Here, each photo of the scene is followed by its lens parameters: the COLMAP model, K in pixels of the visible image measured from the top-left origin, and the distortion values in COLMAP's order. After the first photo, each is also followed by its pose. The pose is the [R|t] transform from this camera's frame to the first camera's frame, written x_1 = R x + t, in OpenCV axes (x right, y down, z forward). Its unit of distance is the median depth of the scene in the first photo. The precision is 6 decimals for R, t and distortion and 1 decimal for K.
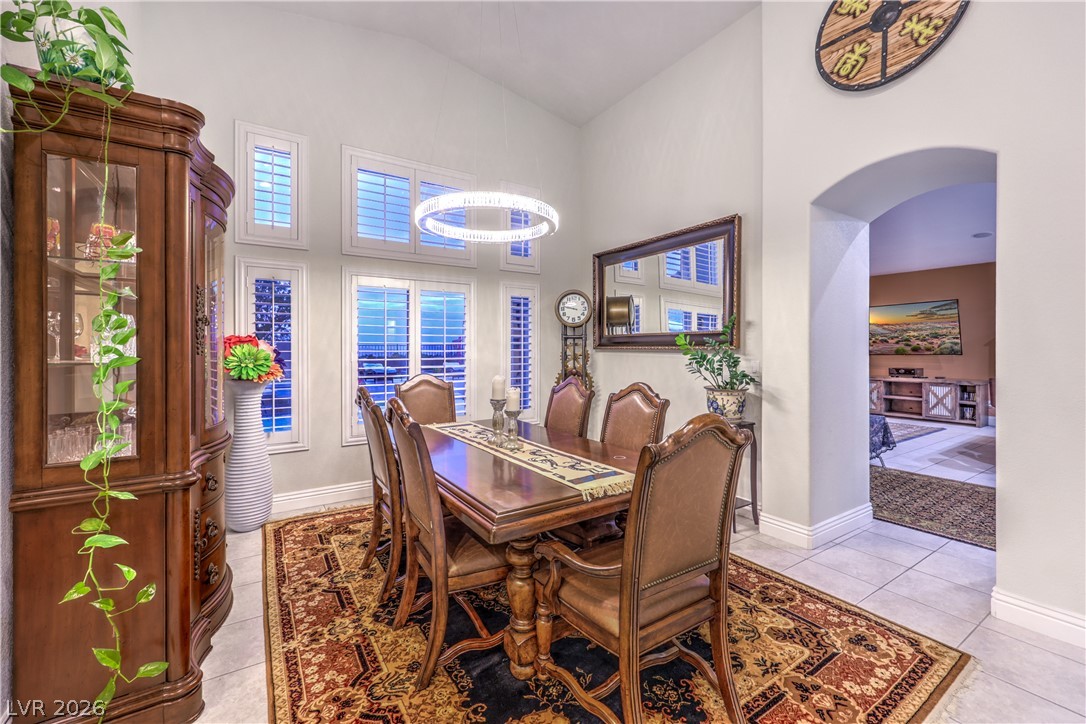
lens RADIAL K [[448.2, 0, 553.4], [0, 448.2, 348.1], [0, 0, 1]] dist [0.003150, 0.000186]
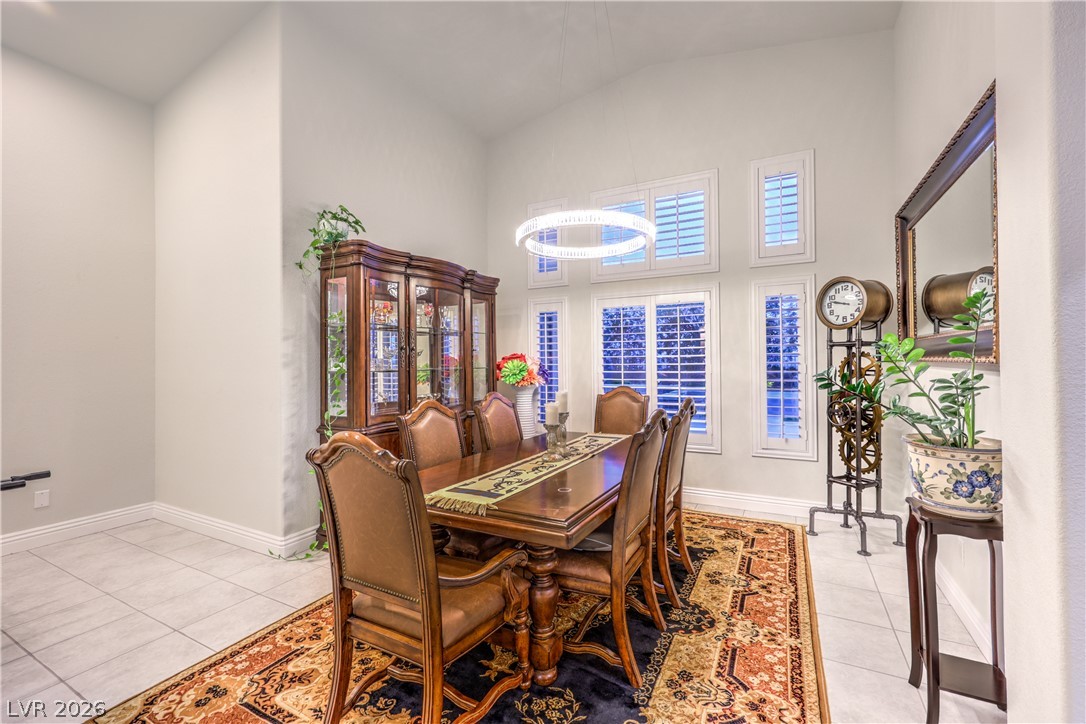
lens RADIAL K [[448.2, 0, 560.5], [0, 448.2, 360.8], [0, 0, 1]] dist [0.003150, 0.000186]
pose [[0.500331, -0.004270, -0.865824, 0.603564], [0.008952, 0.999960, 0.000241, -0.004168], [0.865788, -0.007871, 0.500349, 0.375304]]
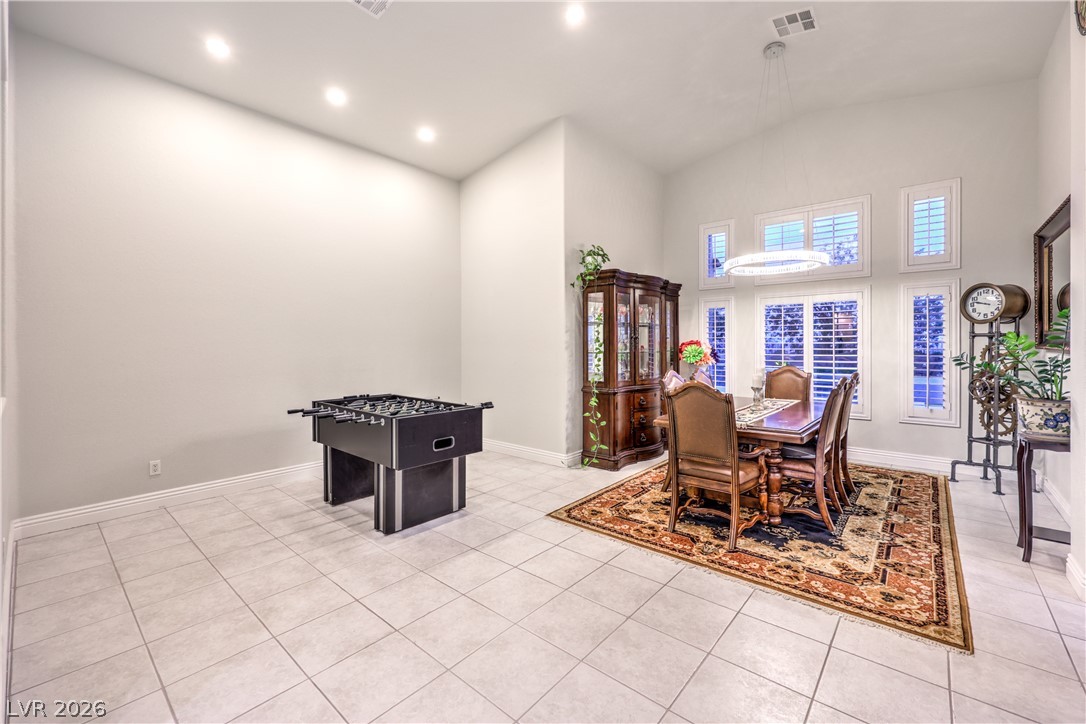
lens RADIAL K [[448.2, 0, 556.6], [0, 448.2, 346.1], [0, 0, 1]] dist [0.003150, 0.000186]
pose [[0.286950, 0.001602, -0.957944, 0.929131], [0.002979, 0.999992, 0.002564, -0.010720], [0.957941, -0.003590, 0.286943, -0.112304]]
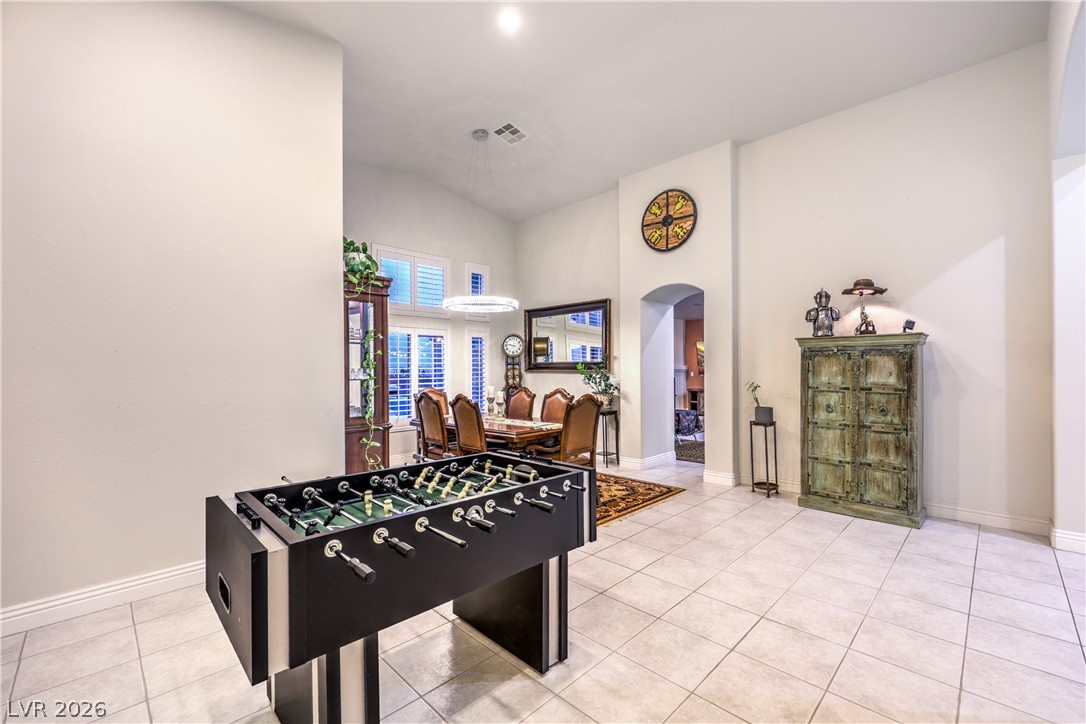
lens RADIAL K [[448.2, 0, 550.4], [0, 448.2, 367.8], [0, 0, 1]] dist [0.003150, 0.000186]
pose [[0.978084, -0.003872, 0.208173, -0.216222], [0.004513, 0.999986, -0.002605, -0.008925], [-0.208160, 0.003488, 0.978089, -0.779367]]
